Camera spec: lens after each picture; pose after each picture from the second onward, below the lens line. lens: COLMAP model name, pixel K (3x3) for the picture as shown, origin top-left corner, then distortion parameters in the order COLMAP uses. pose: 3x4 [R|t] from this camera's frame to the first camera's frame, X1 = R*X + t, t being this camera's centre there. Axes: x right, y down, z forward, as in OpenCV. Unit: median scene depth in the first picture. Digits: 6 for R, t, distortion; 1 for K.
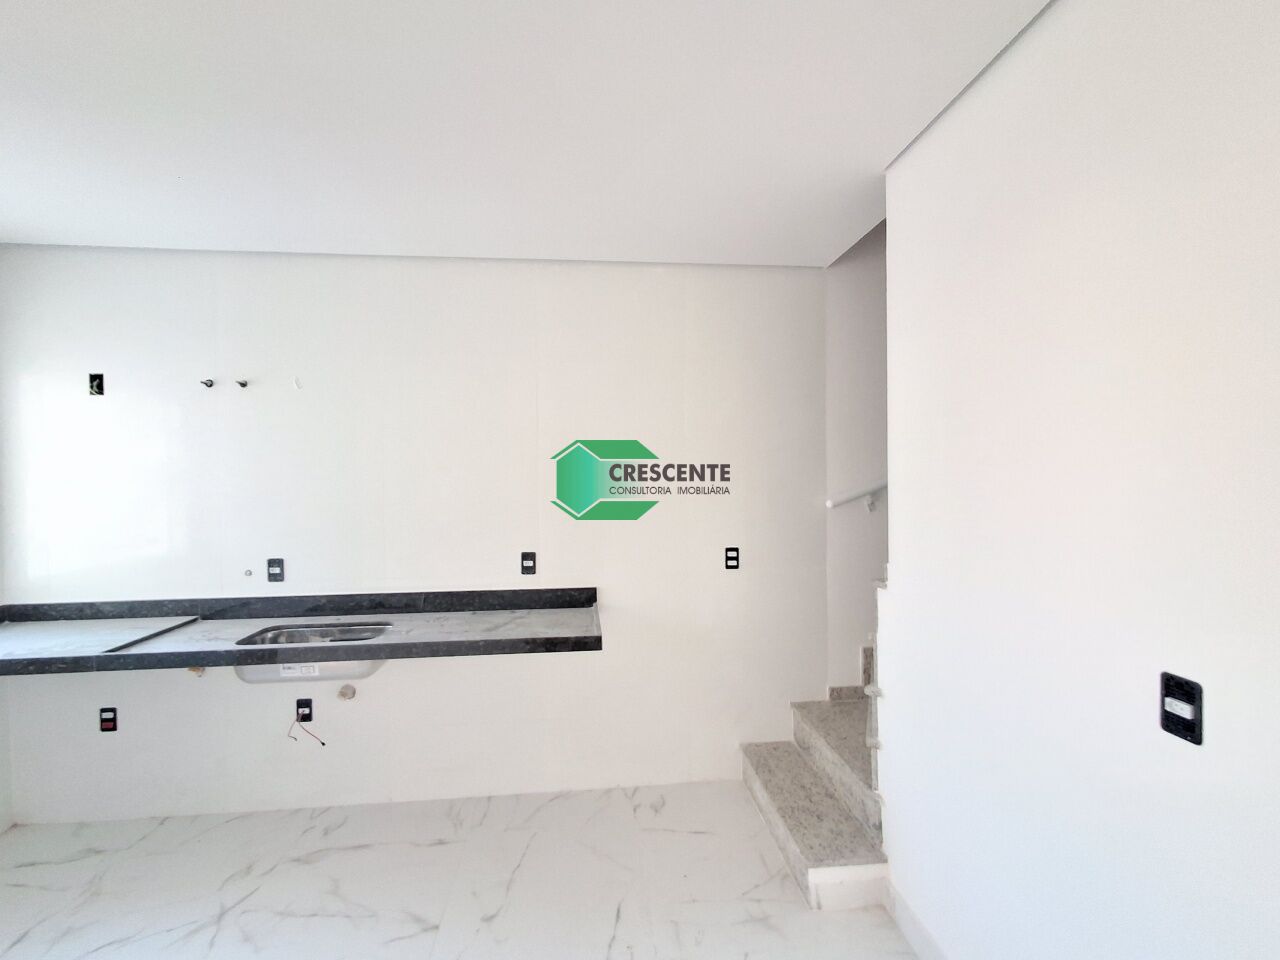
lens RADIAL K [[583.8, 0, 644.5], [0, 583.8, 479.8], [0, 0, 1]] dist [0.011562, -0.001894]
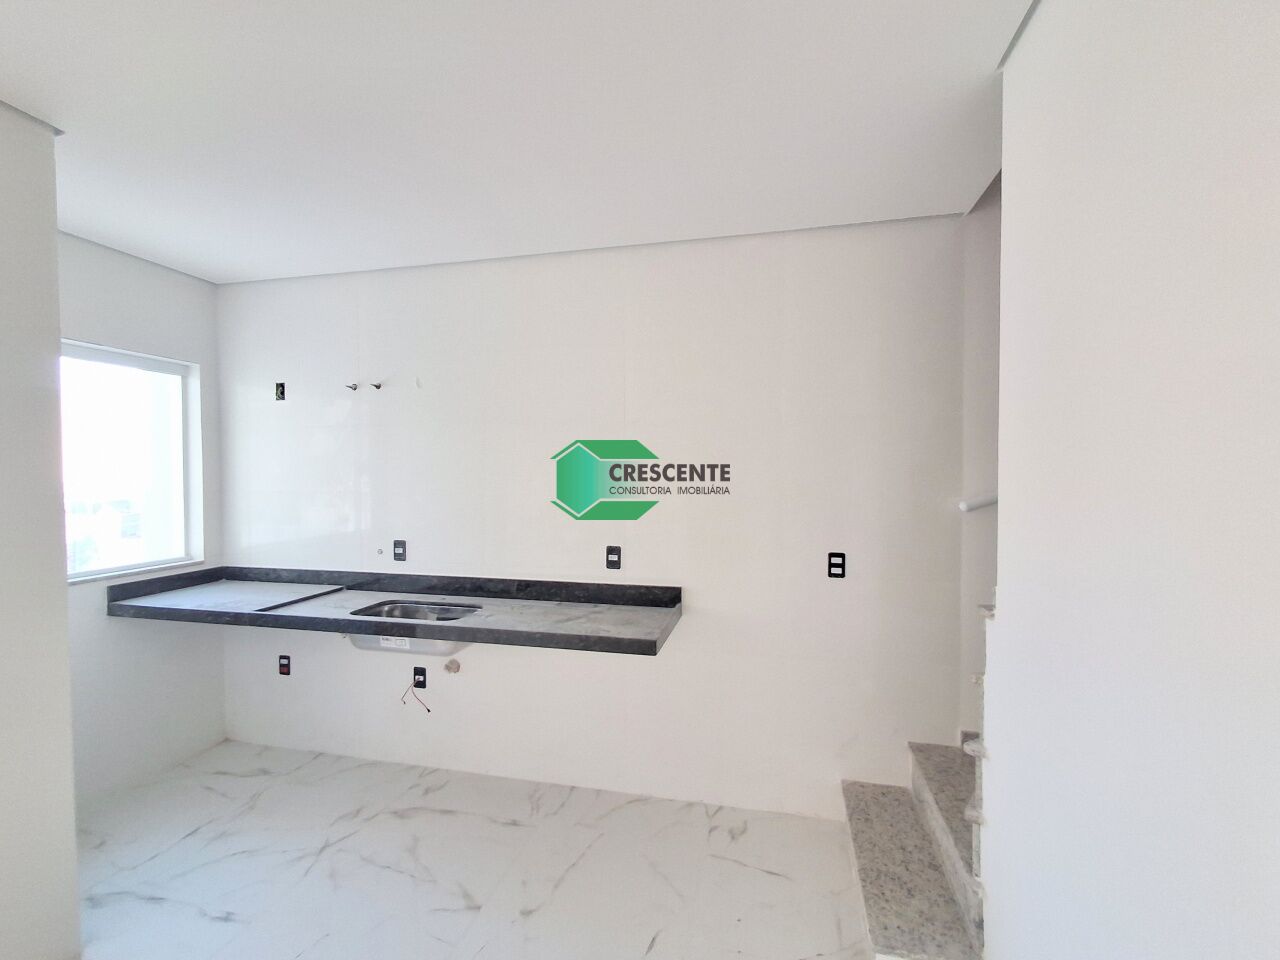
lens RADIAL K [[583.8, 0, 637.4], [0, 583.8, 475.6], [0, 0, 1]] dist [0.011562, -0.001894]
pose [[0.943971, 0.011730, -0.329819, 0.180090], [-0.009675, 0.999922, 0.007873, -0.003217], [0.329886, -0.004241, 0.944011, 0.096253]]
